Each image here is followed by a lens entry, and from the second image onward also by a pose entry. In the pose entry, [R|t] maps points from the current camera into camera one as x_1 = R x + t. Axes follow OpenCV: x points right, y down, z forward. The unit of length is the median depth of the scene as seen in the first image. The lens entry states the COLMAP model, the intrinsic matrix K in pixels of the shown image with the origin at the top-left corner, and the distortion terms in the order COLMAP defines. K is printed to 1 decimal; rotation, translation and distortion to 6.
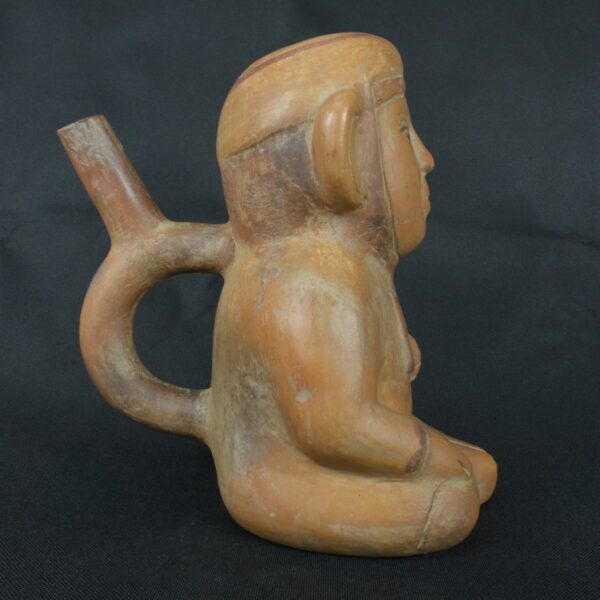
lens RADIAL K [[695.0, 0, 299.3], [0, 695.0, 300.1], [0, 0, 1]] dist [-0.011632, 0.000000]
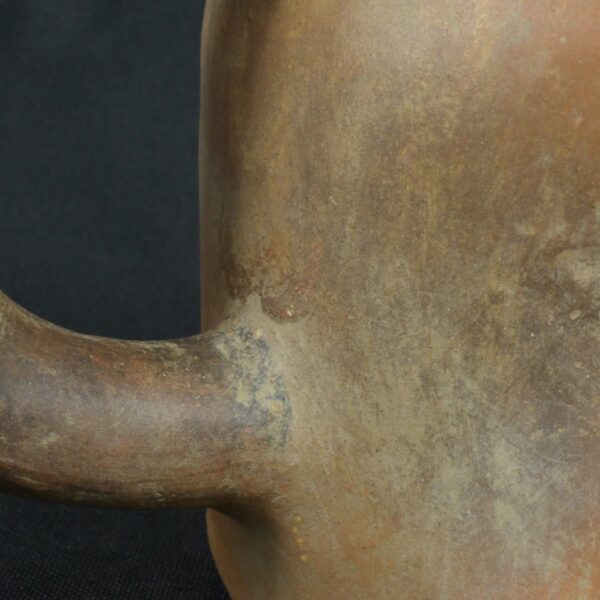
lens RADIAL K [[1952.3, 0, 300.7], [0, 1952.3, 296.9], [0, 0, 1]] dist [-0.017380, 0.000000]
pose [[0.810867, -0.145681, 0.566809, -0.646815], [0.068652, 0.985513, 0.155084, -0.011071], [-0.581190, -0.086840, 0.809121, 0.372135]]
